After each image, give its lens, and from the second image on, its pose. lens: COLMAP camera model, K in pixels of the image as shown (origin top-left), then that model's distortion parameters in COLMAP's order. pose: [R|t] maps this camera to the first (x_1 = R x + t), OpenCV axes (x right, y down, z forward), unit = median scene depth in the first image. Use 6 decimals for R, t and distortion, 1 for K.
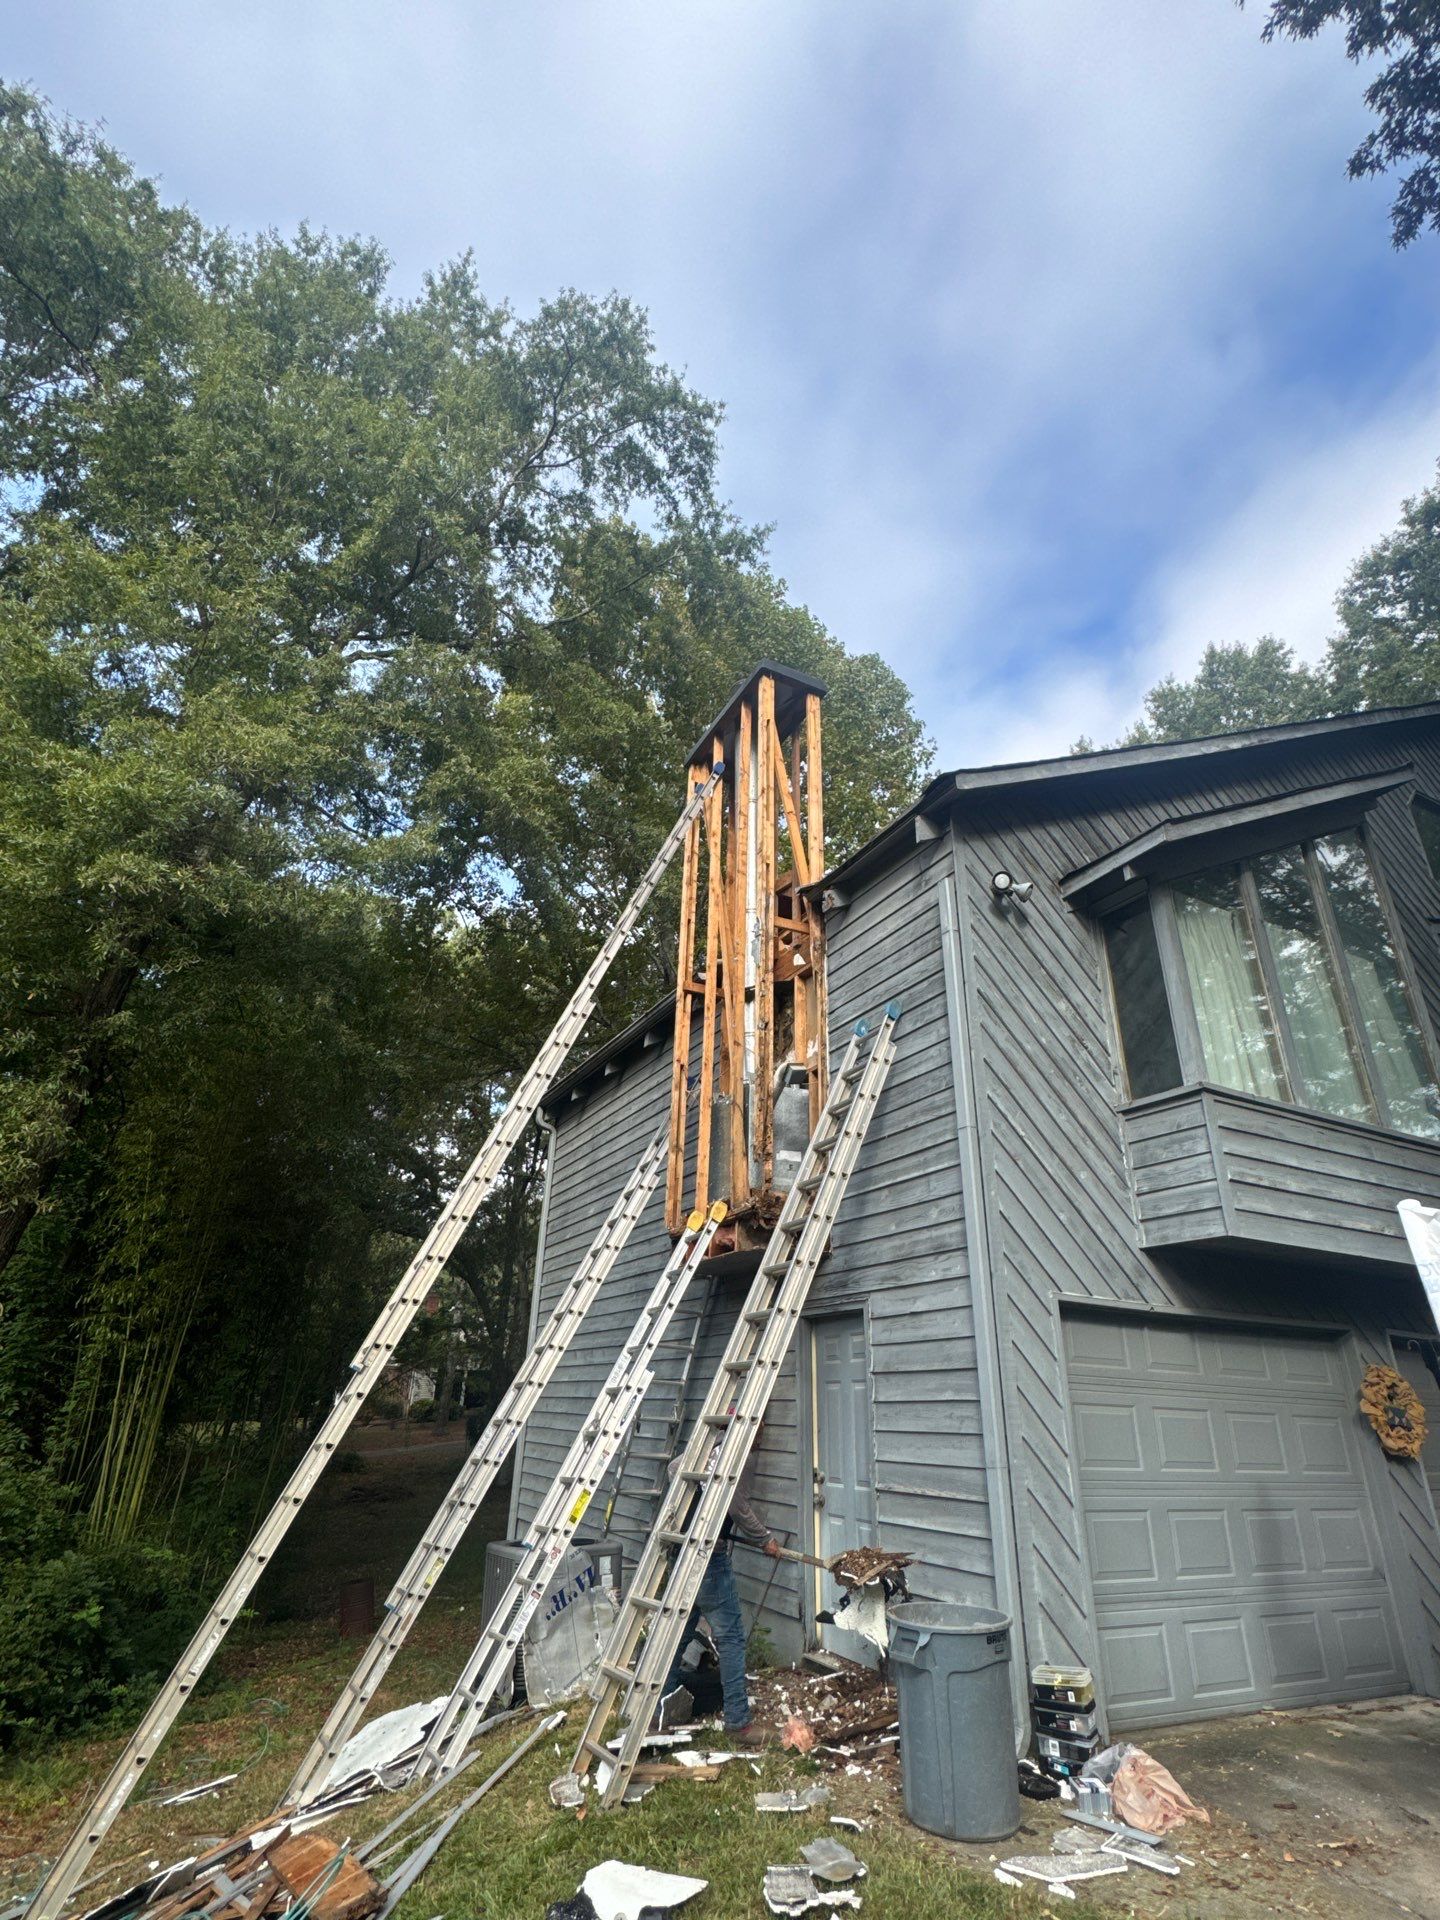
lens RADIAL K [[958.2, 0, 712.6], [0, 958.2, 951.1], [0, 0, 1]] dist [-0.001423, 0.000140]
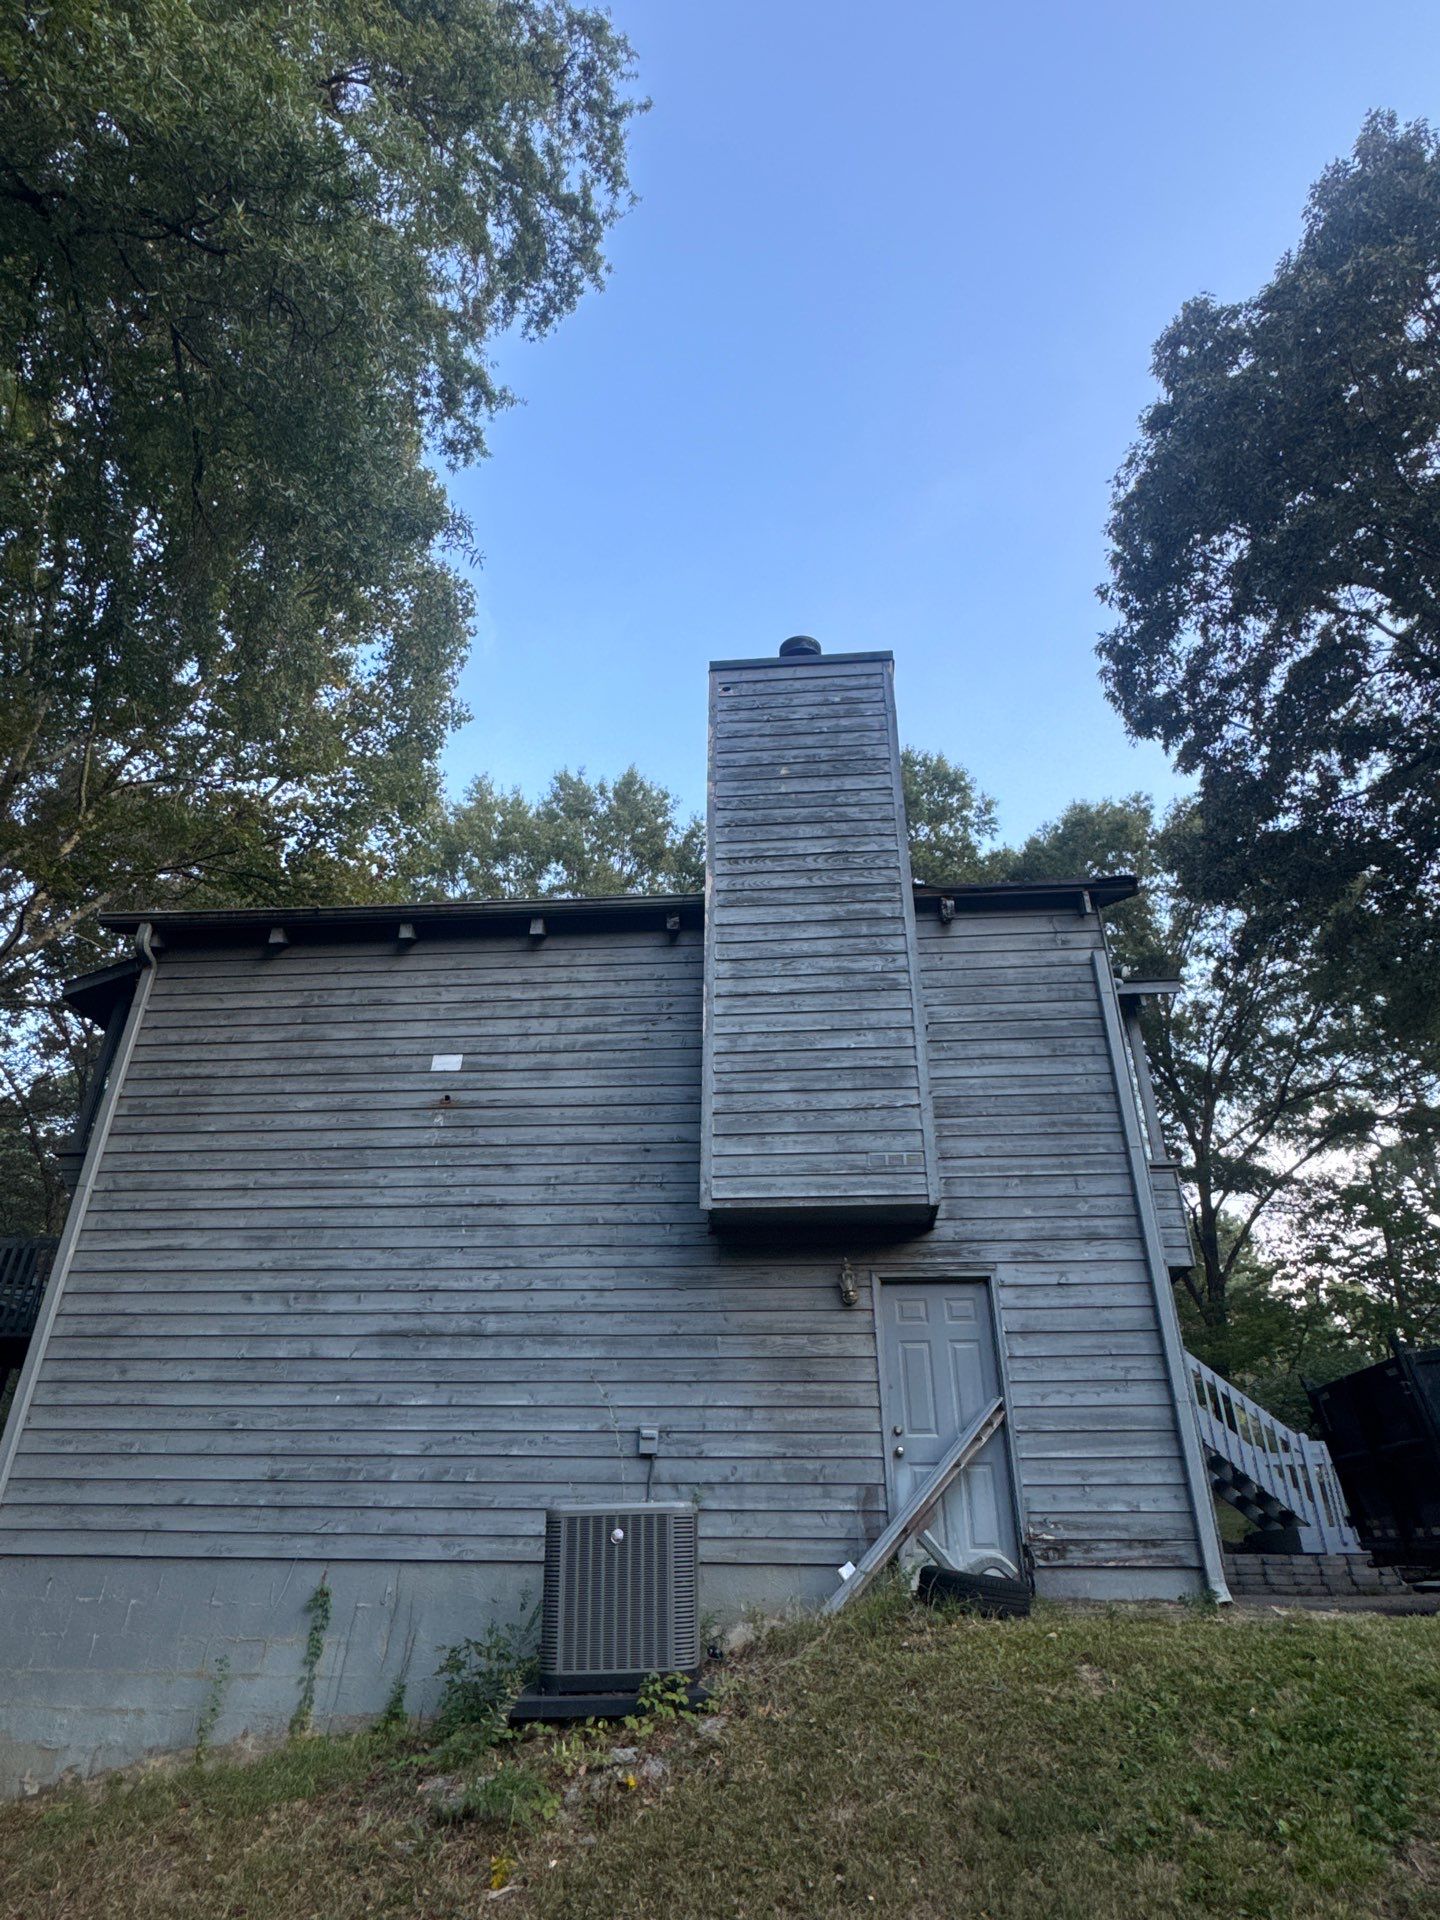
lens RADIAL K [[1079.5, 0, 720.0], [0, 1079.5, 960.0], [0, 0, 1]] dist [-0.002430, -0.000276]
pose [[0.527886, 0.389547, 0.754712, -1.070533], [-0.361663, 0.907121, -0.215246, 0.416574], [-0.768464, -0.159326, 0.619741, 0.518941]]
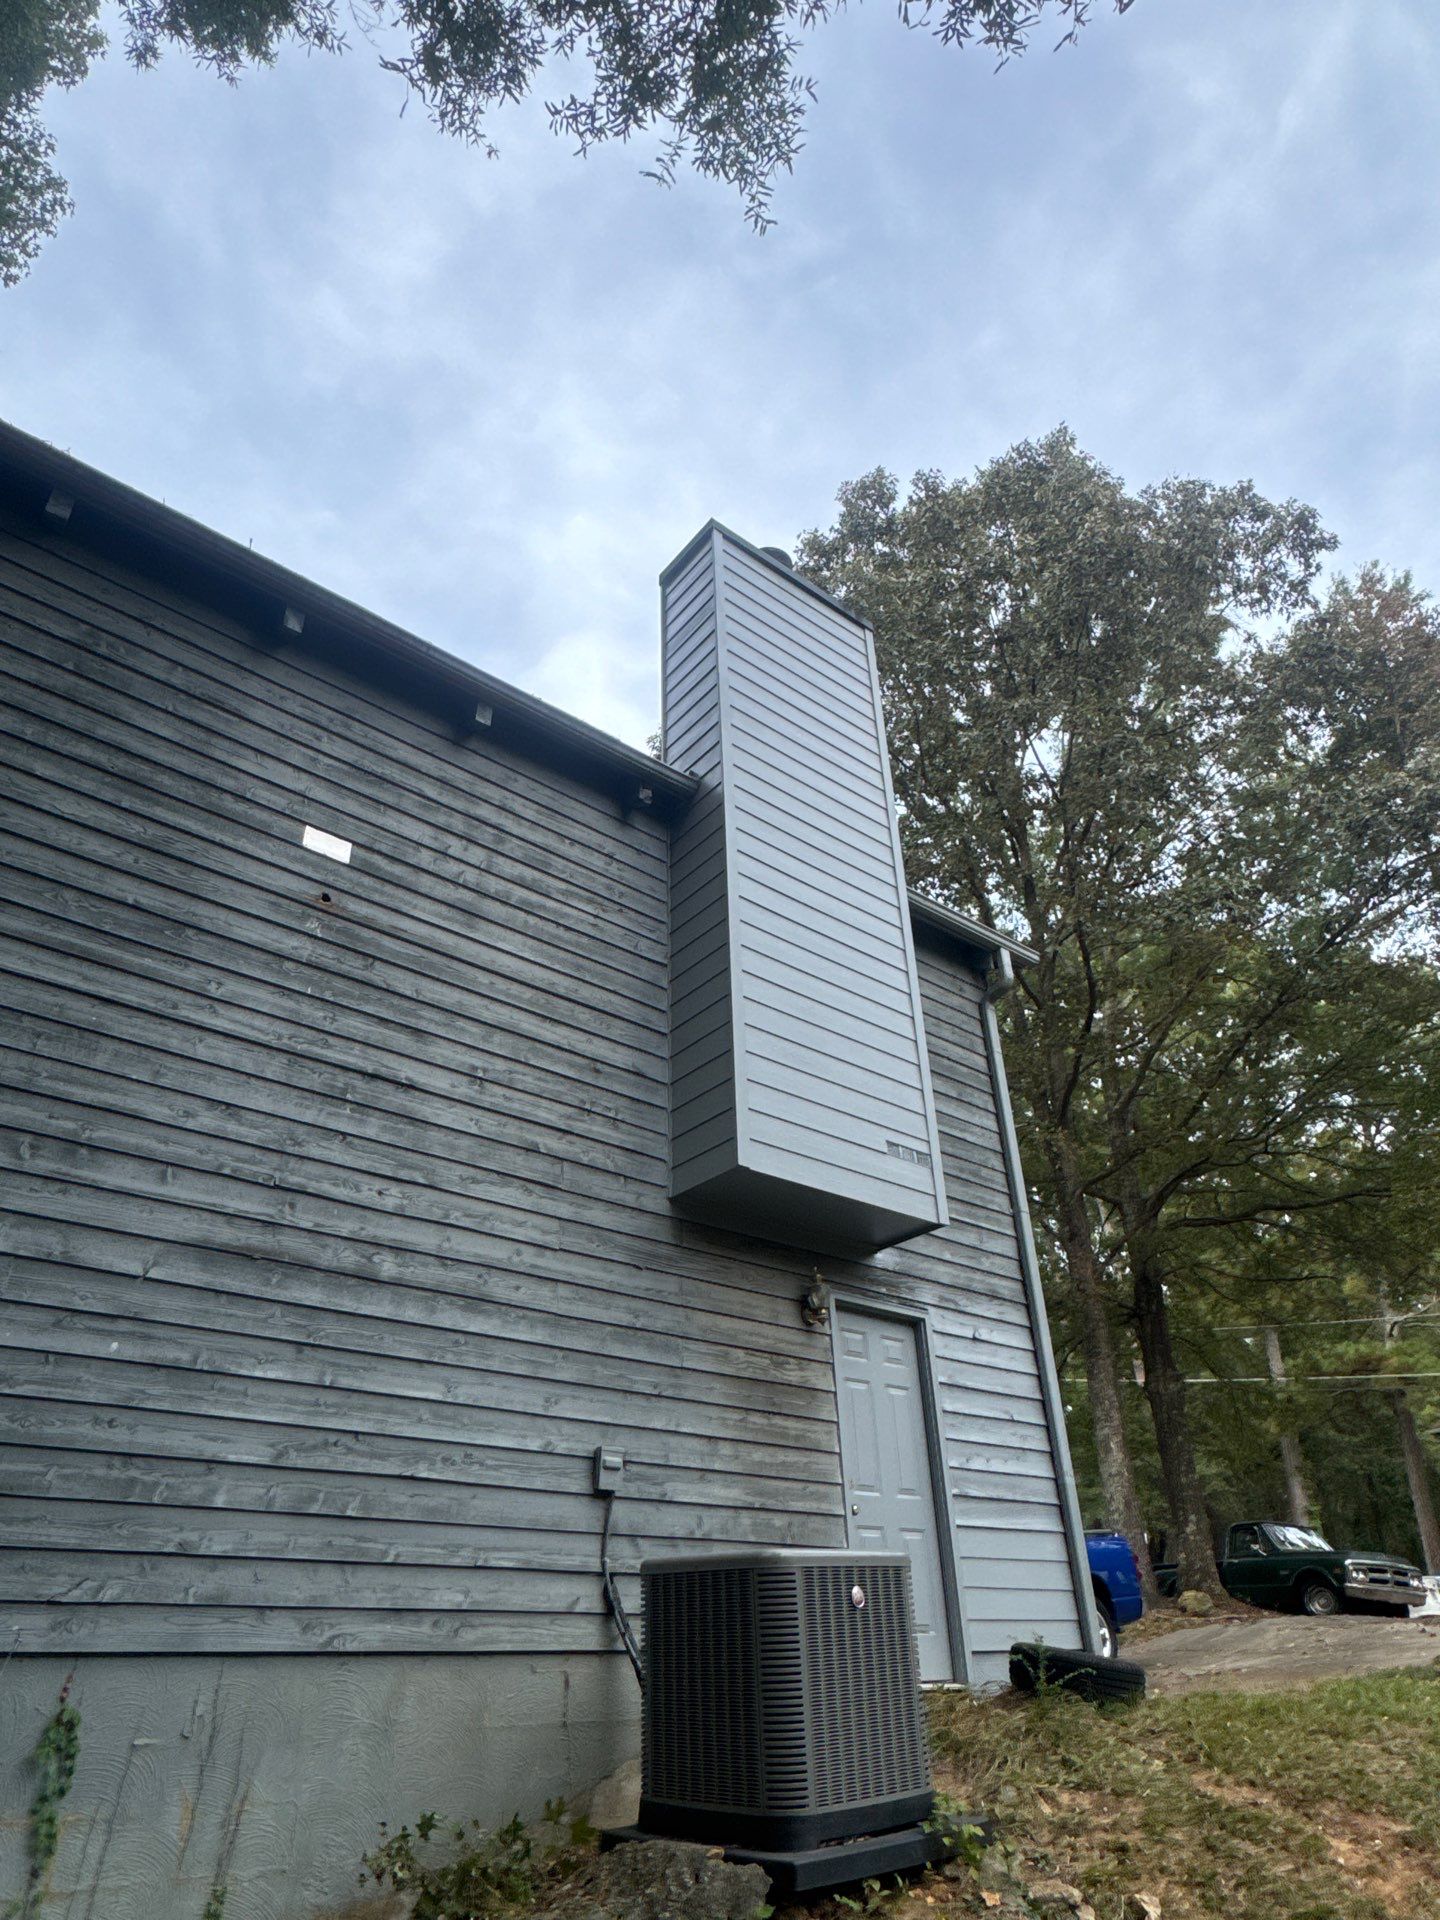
lens RADIAL K [[1181.0, 0, 720.0], [0, 1181.0, 960.0], [0, 0, 1]] dist [-0.005546, 0.000870]
pose [[-0.214004, 0.493327, 0.843108, -0.973383], [-0.407445, 0.739358, -0.536040, 0.818942], [-0.887801, -0.458235, 0.042778, 1.280666]]
